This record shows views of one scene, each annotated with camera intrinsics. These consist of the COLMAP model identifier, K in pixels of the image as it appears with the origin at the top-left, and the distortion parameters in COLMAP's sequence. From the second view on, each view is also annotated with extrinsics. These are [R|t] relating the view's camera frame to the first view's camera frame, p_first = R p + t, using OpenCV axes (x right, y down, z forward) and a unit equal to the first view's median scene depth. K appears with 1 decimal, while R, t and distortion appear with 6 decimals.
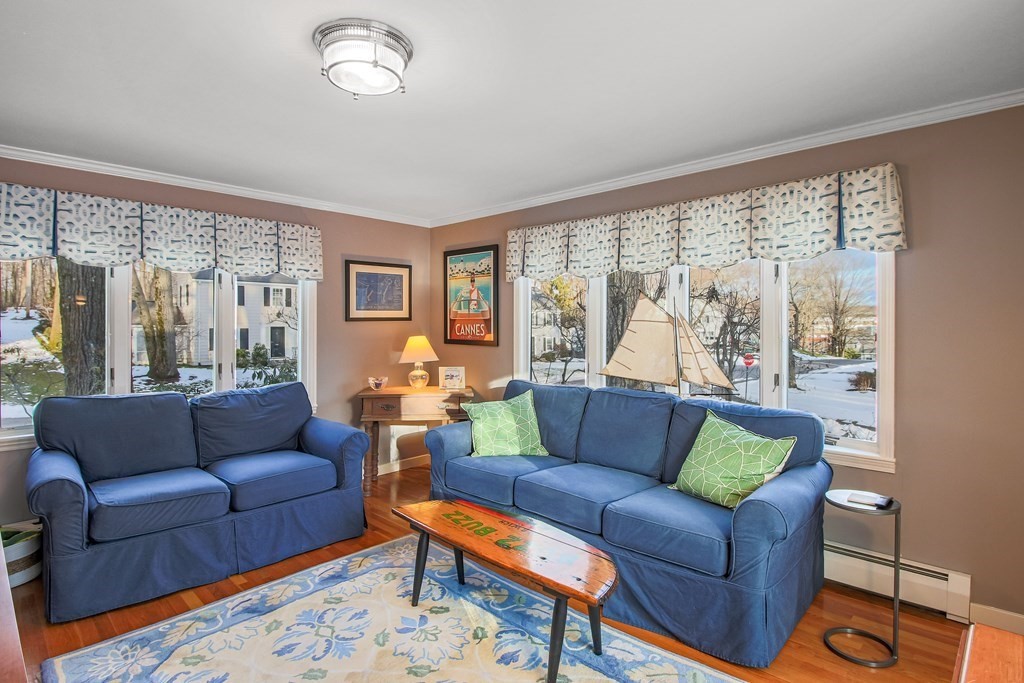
lens RADIAL K [[530.4, 0, 517.6], [0, 530.4, 325.8], [0, 0, 1]] dist [0.000567, -0.012602]
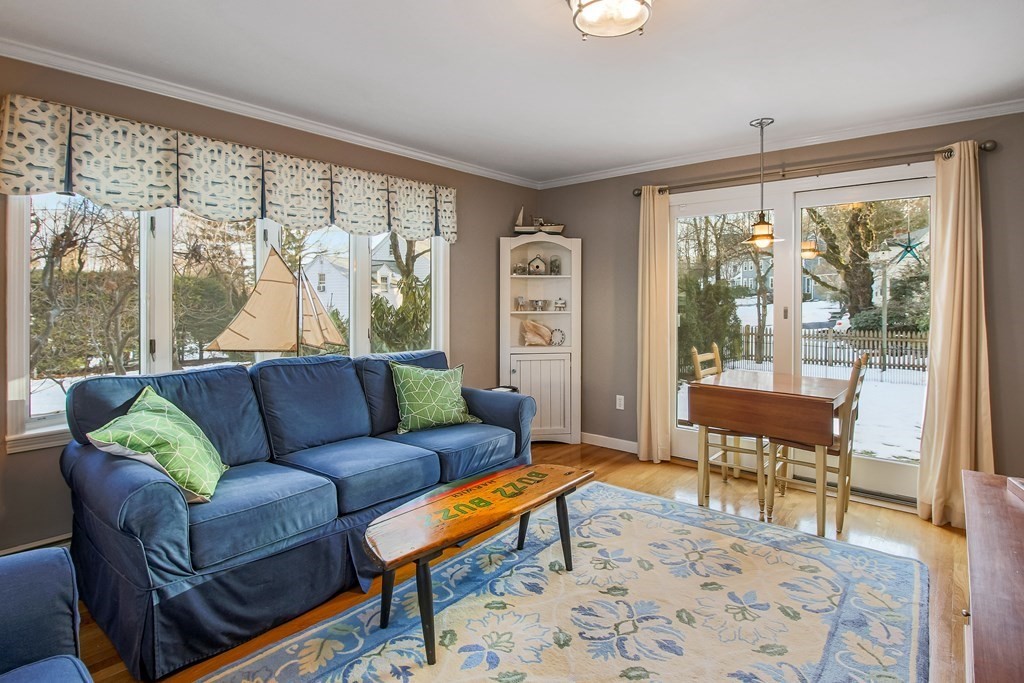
lens RADIAL K [[530.4, 0, 495.4], [0, 530.4, 304.6], [0, 0, 1]] dist [0.000567, -0.012602]
pose [[-0.043287, -0.010417, 0.999008, -0.701322], [0.000223, 0.999946, 0.010436, 0.022571], [-0.999063, 0.000674, -0.043282, 0.721713]]
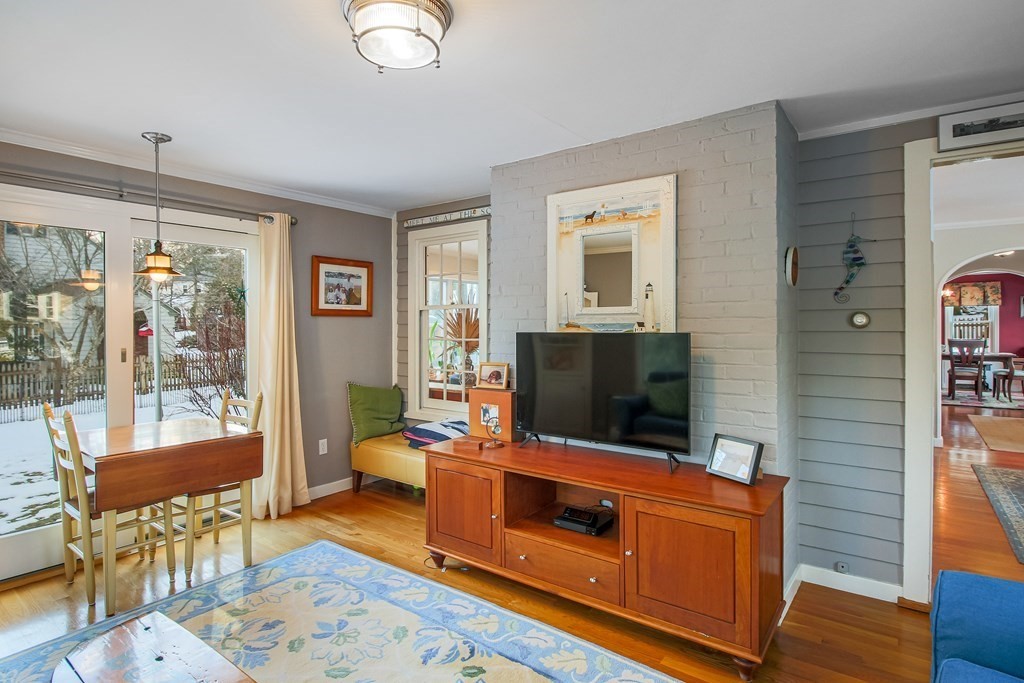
lens RADIAL K [[530.4, 0, 518.2], [0, 530.4, 328.8], [0, 0, 1]] dist [0.000567, -0.012602]
pose [[-0.992416, 0.003675, -0.122872, -0.214520], [0.002603, 0.999957, 0.008881, -0.001718], [0.122899, 0.008494, -0.992383, 1.101797]]
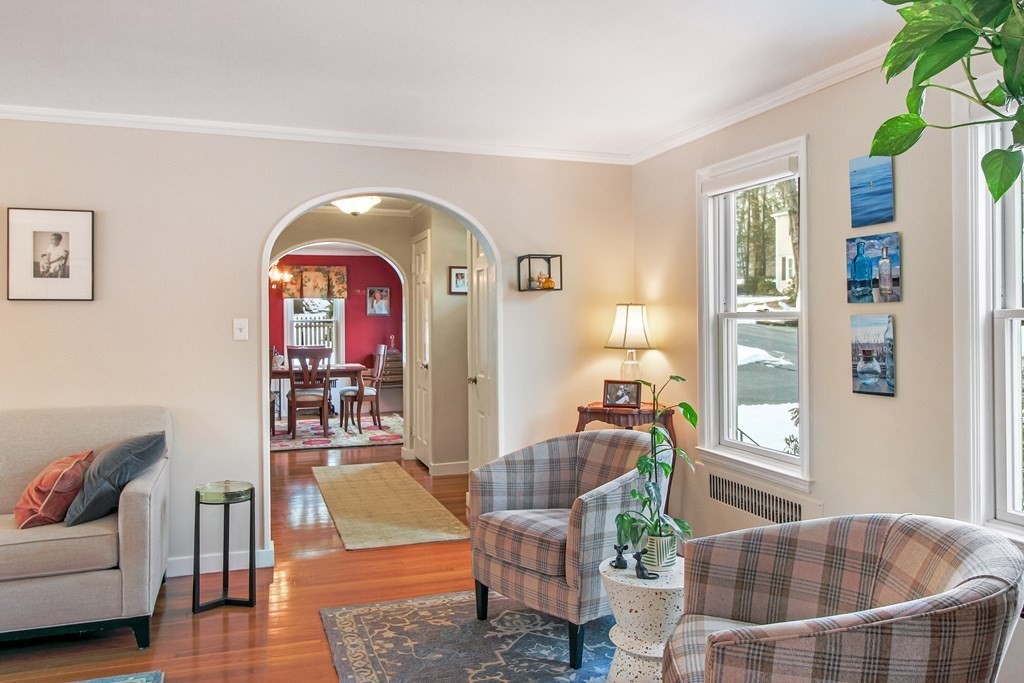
lens RADIAL K [[745.4, 0, 514.0], [0, 745.4, 330.5], [0, 0, 1]] dist [-0.005291, 0.000263]
pose [[-0.457109, 0.010014, -0.889354, -0.874526], [0.002411, 0.999947, 0.010020, 0.002083], [0.889407, 0.002436, -0.457109, 0.497752]]
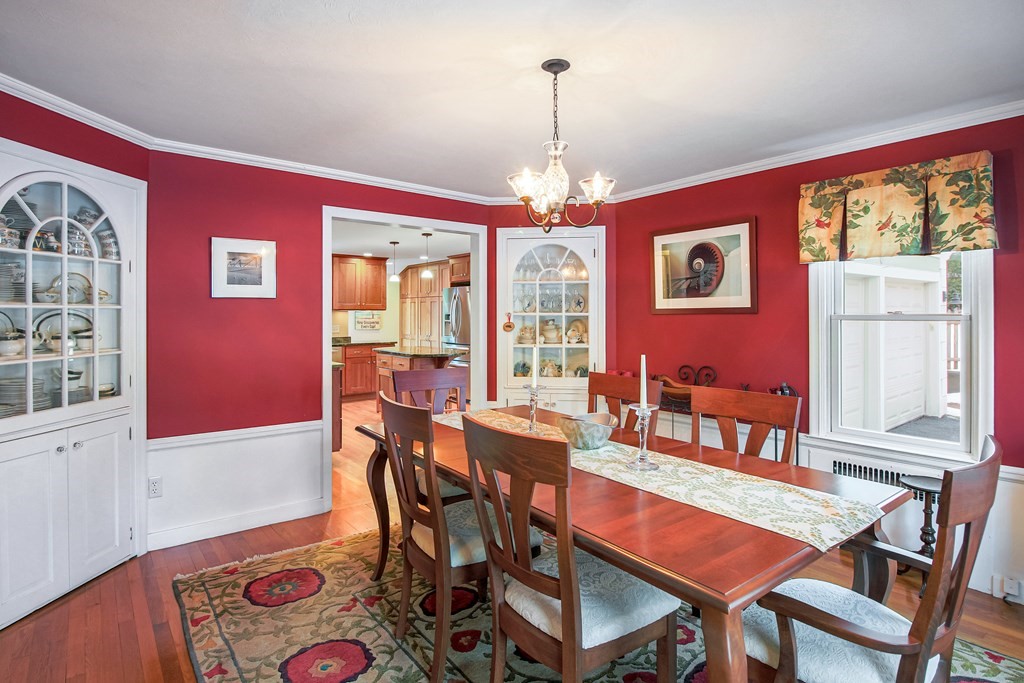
lens RADIAL K [[530.4, 0, 513.8], [0, 530.4, 315.8], [0, 0, 1]] dist [0.000567, -0.012602]
pose [[-0.989692, -0.000256, 0.143211, -2.878356], [0.000153, 0.999996, 0.002847, -0.013380], [-0.143211, 0.002839, -0.989688, -0.810262]]
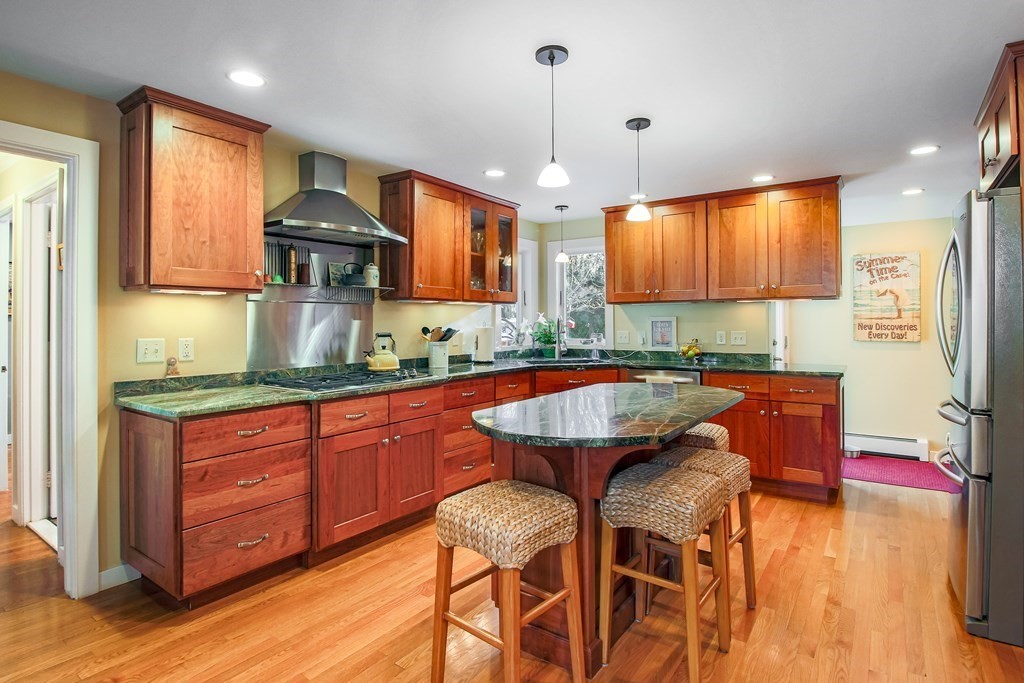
lens RADIAL K [[530.4, 0, 515.4], [0, 530.4, 317.2], [0, 0, 1]] dist [0.000567, -0.012602]
pose [[-0.145458, 0.008475, 0.989328, -2.905955], [0.005557, 0.999955, -0.007749, 0.016353], [-0.989349, 0.004371, -0.145498, -2.615250]]
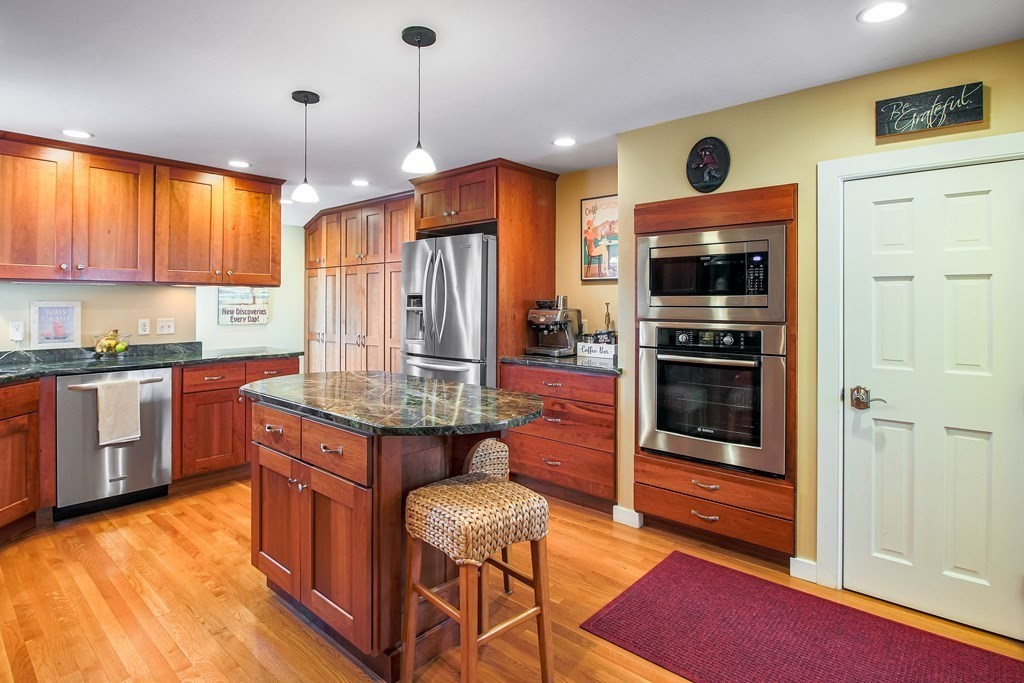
lens RADIAL K [[530.4, 0, 507.1], [0, 530.4, 302.0], [0, 0, 1]] dist [0.000567, -0.012602]
pose [[-0.999609, -0.004219, -0.027654, -2.351879], [-0.004206, 0.999991, -0.000513, 0.003446], [0.027656, -0.000396, -0.999617, -2.119689]]
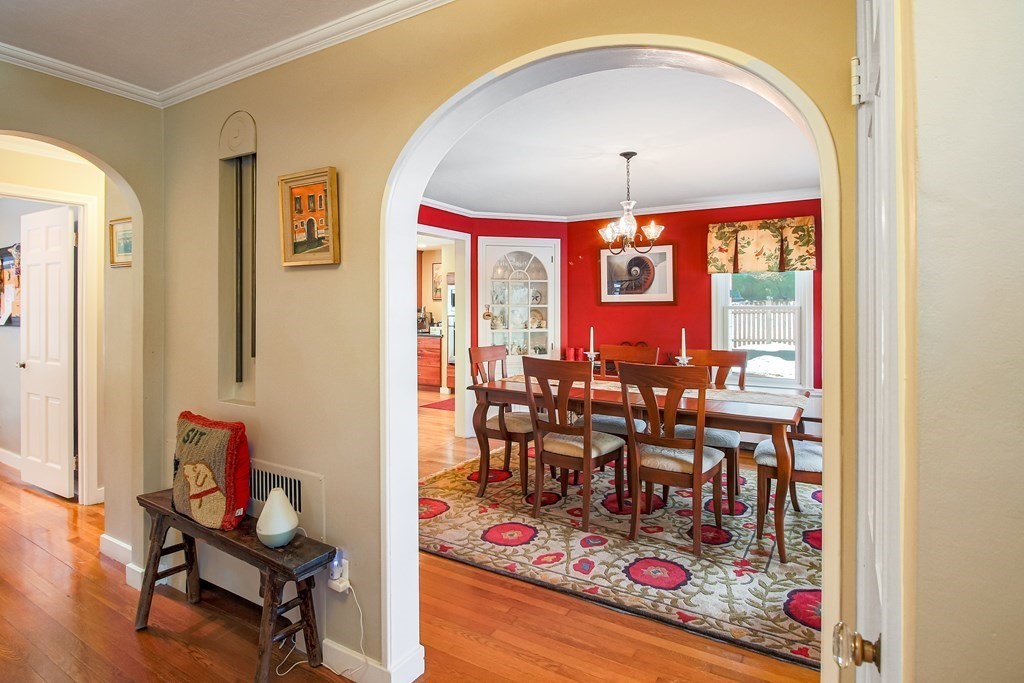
lens RADIAL K [[530.4, 0, 516.8], [0, 530.4, 305.8], [0, 0, 1]] dist [0.000567, -0.012602]
pose [[-0.977023, -0.001335, -0.213128, -2.395777], [-0.001009, 0.999998, -0.001640, -0.010583], [0.213129, -0.001387, -0.977023, -0.469201]]
